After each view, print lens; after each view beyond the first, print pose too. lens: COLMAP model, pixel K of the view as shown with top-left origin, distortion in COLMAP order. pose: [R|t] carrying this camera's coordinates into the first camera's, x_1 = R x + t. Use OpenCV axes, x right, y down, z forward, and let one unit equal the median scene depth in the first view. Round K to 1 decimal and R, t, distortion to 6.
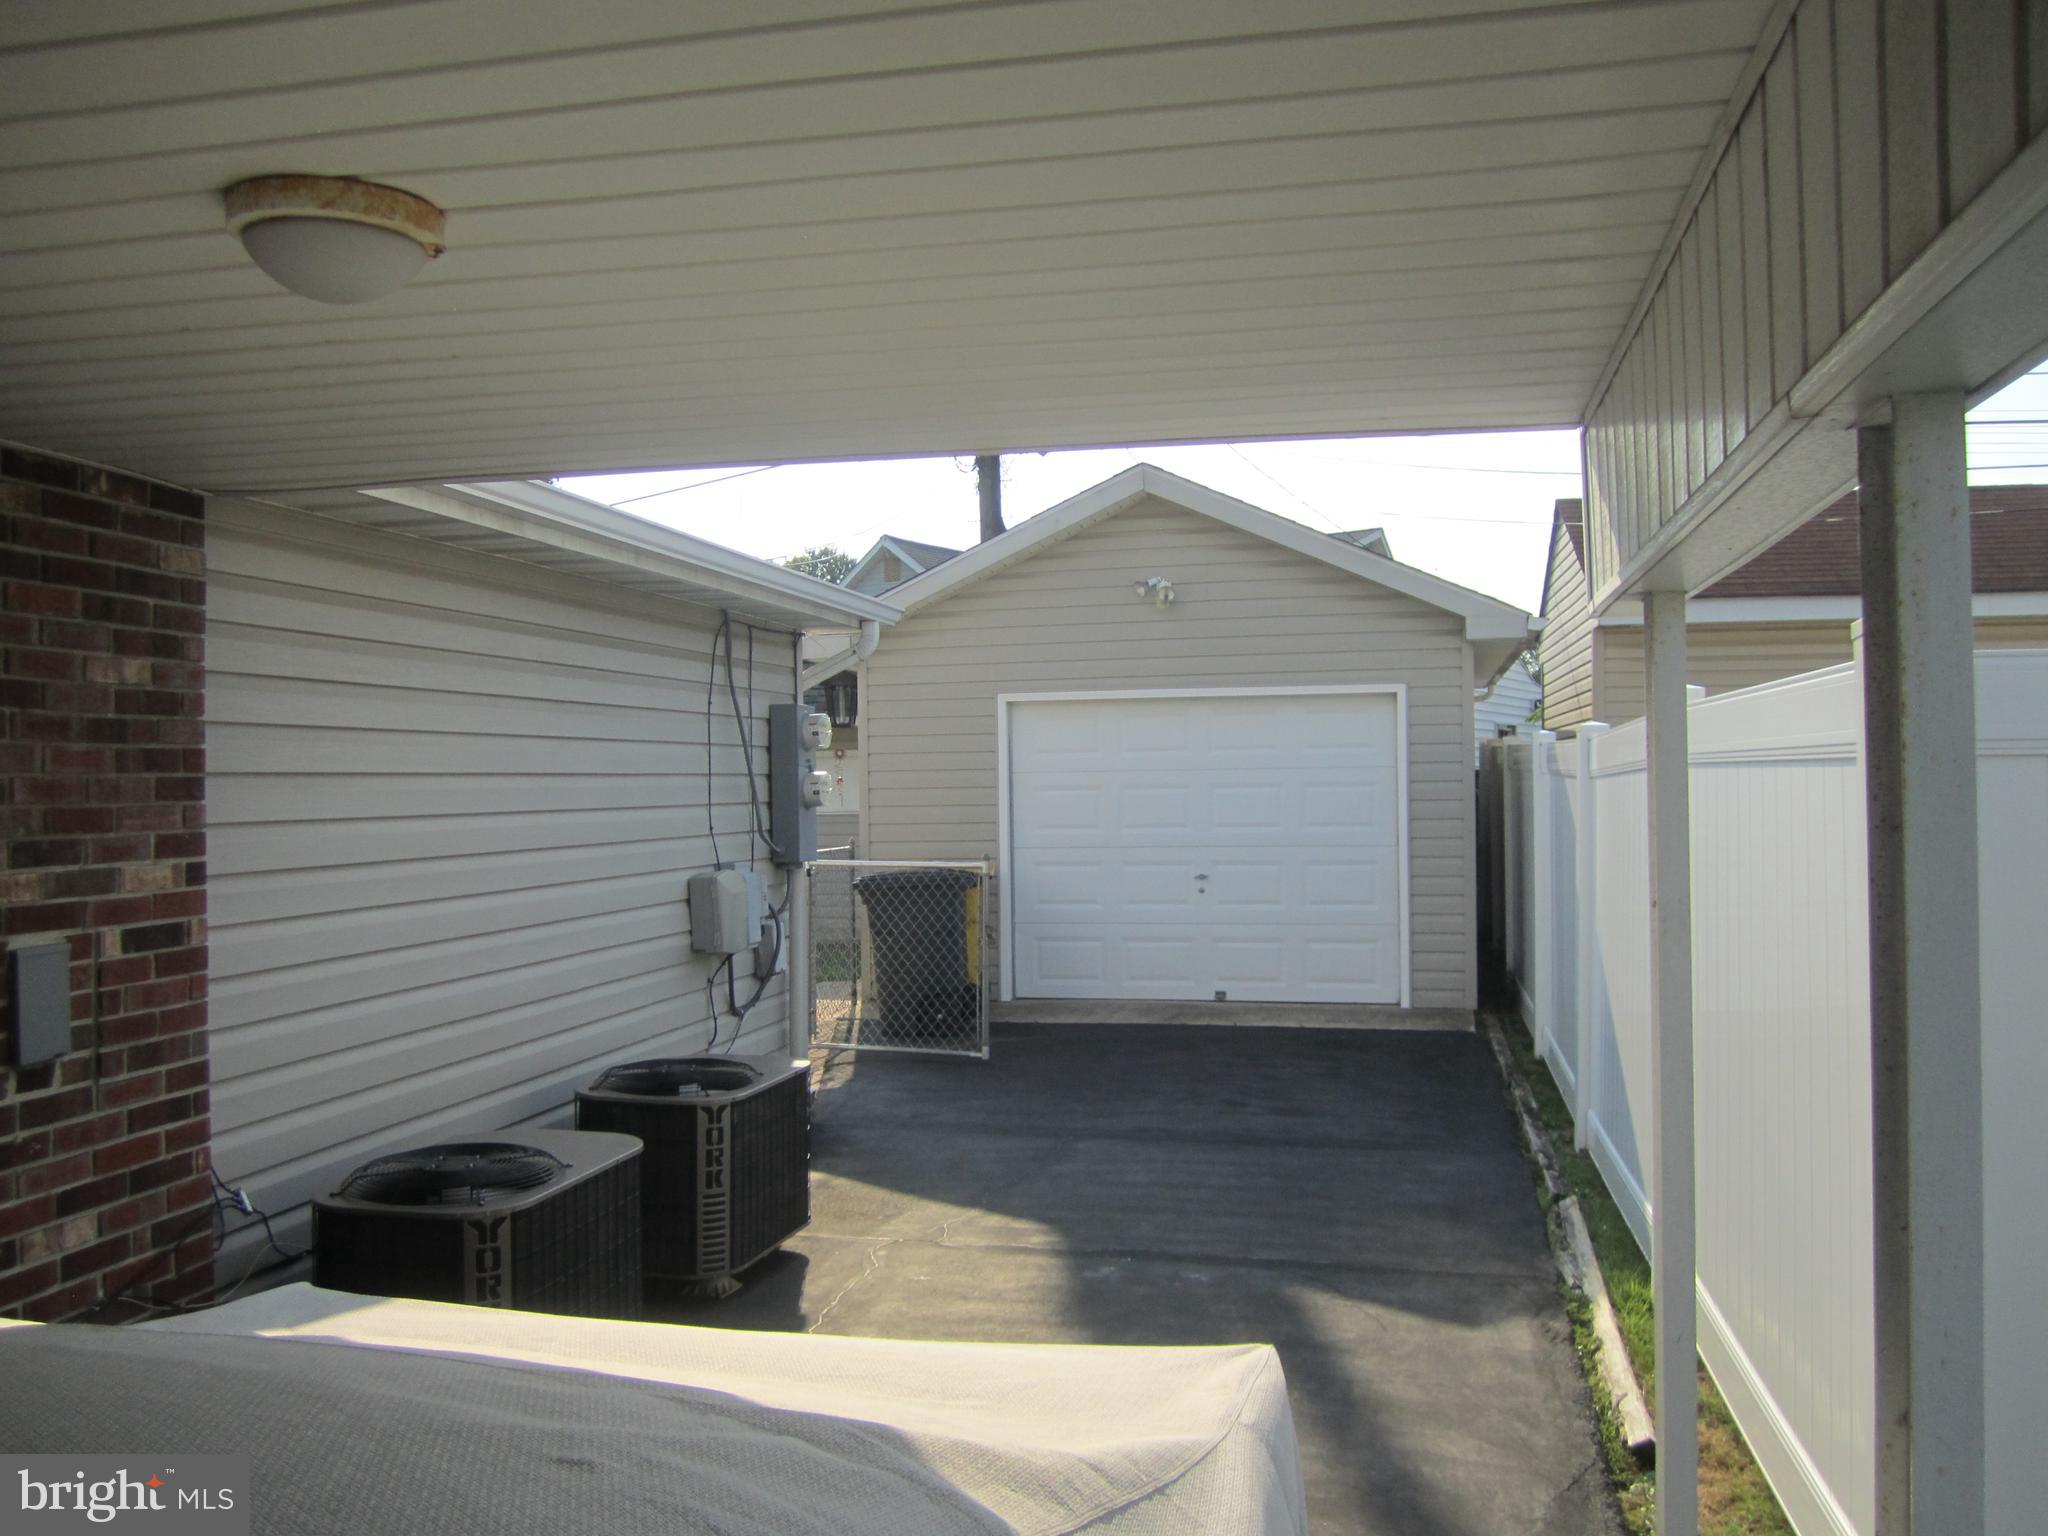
lens RADIAL K [[1688.8, 0, 1020.2], [0, 1688.8, 772.2], [0, 0, 1]] dist [-0.089132, 0.052977]
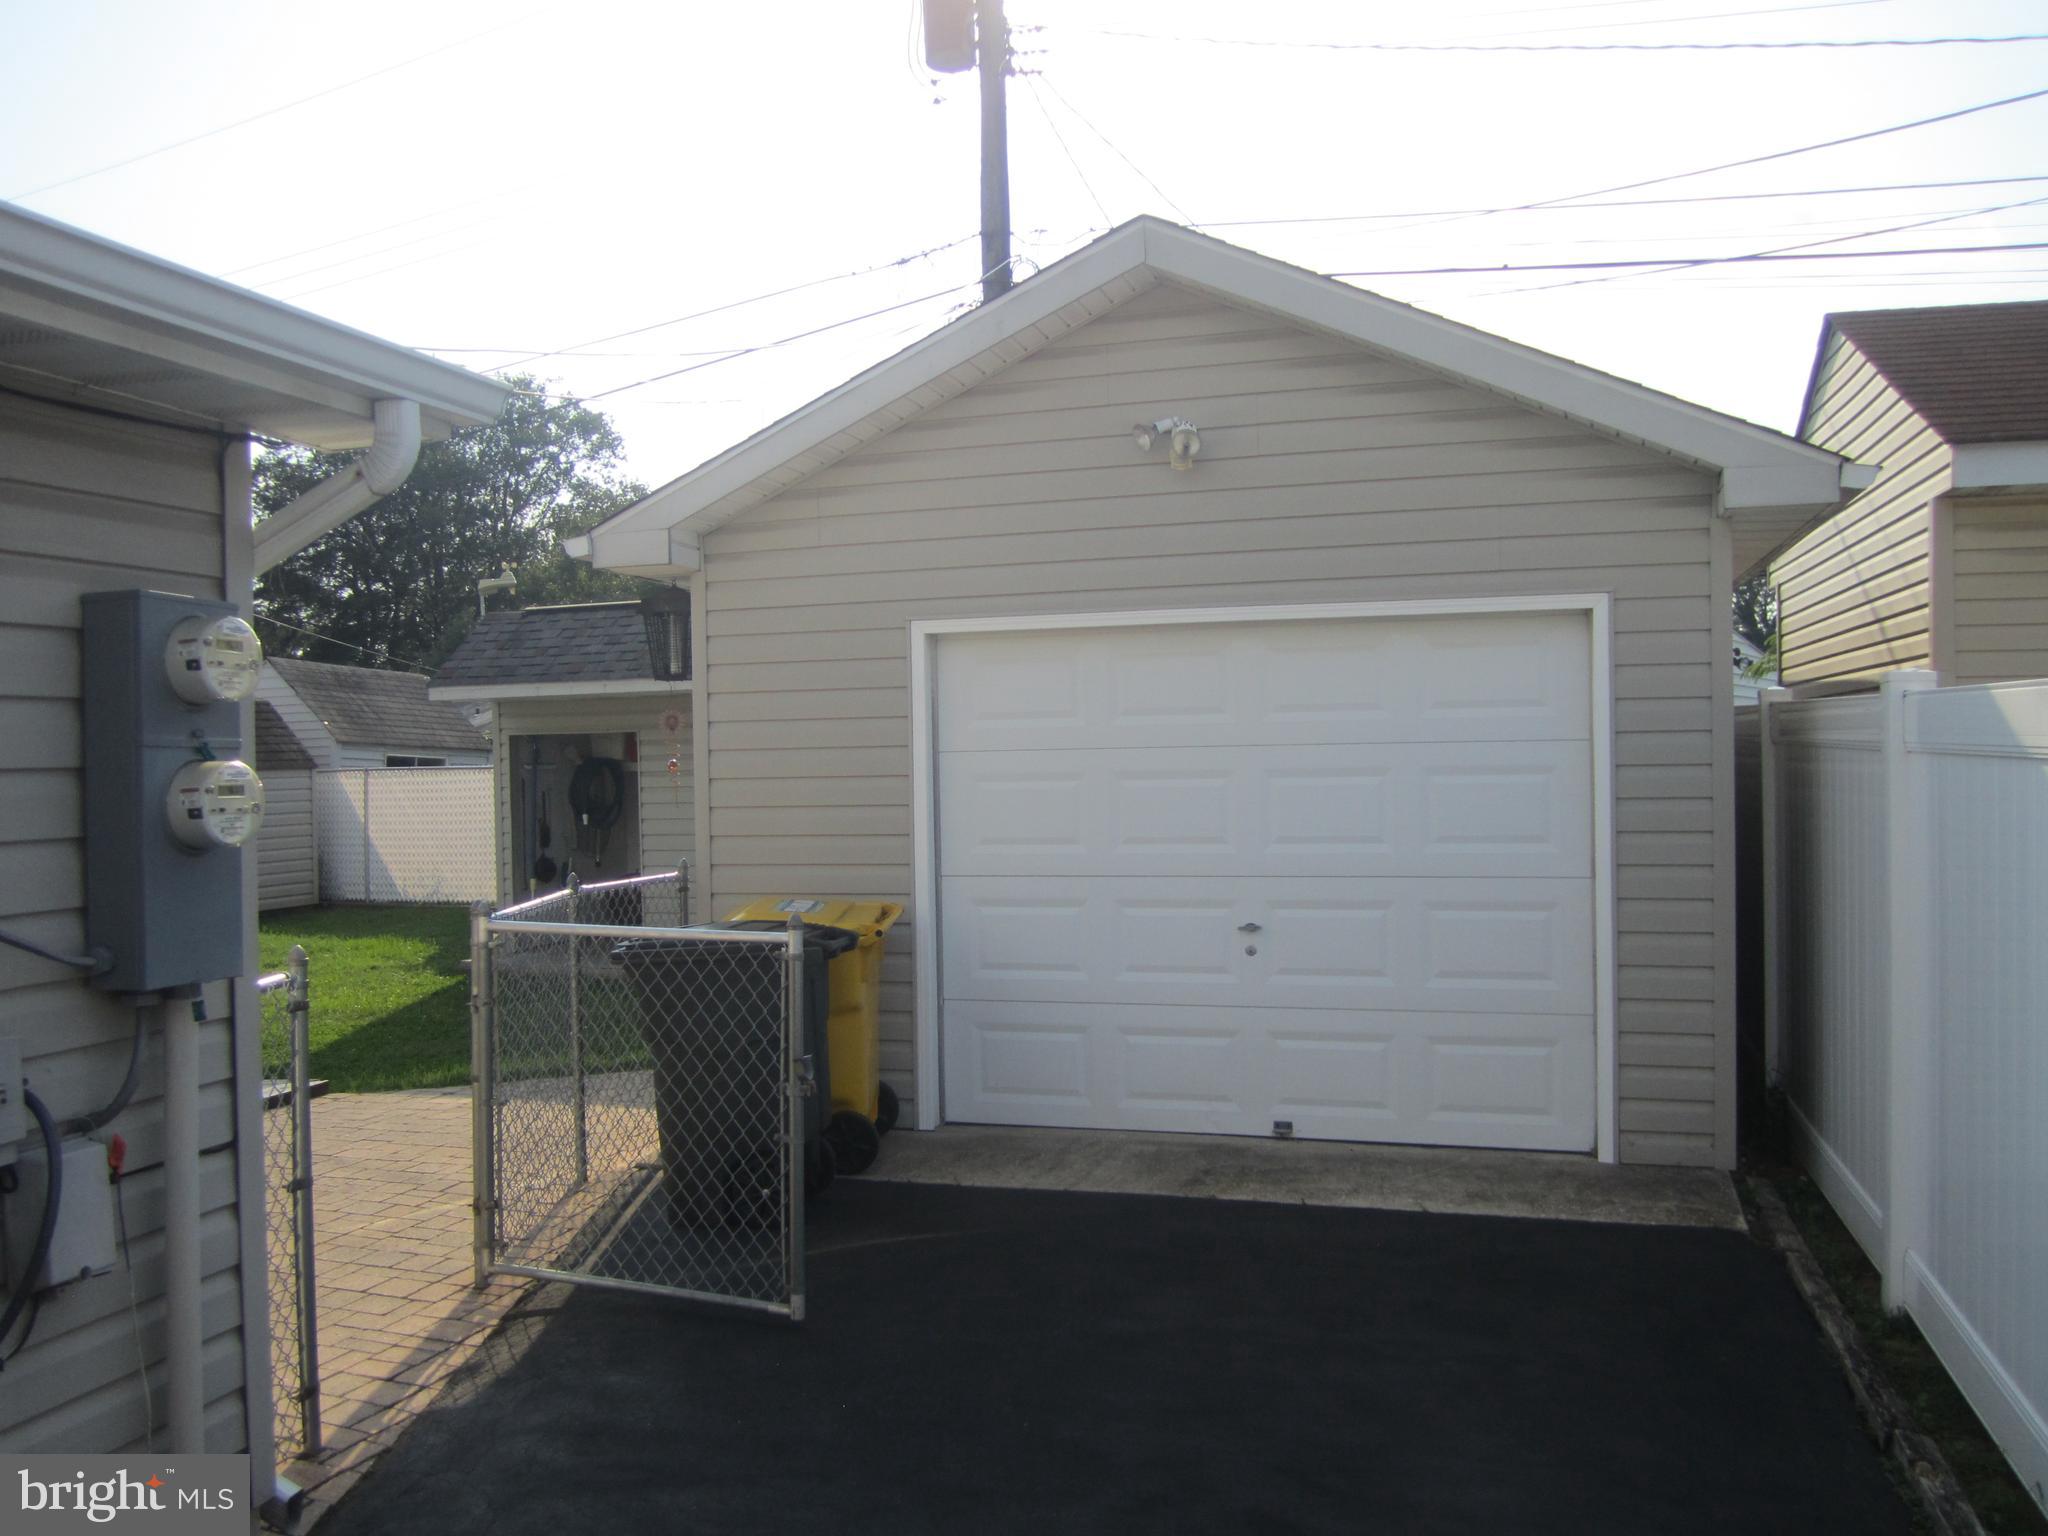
lens RADIAL K [[1688.8, 0, 1020.2], [0, 1688.8, 772.2], [0, 0, 1]] dist [-0.089132, 0.052977]
pose [[0.998140, -0.003058, -0.060886, 0.065623], [0.004023, 0.999868, 0.015740, -0.001915], [0.060830, -0.015955, 0.998021, 0.425146]]
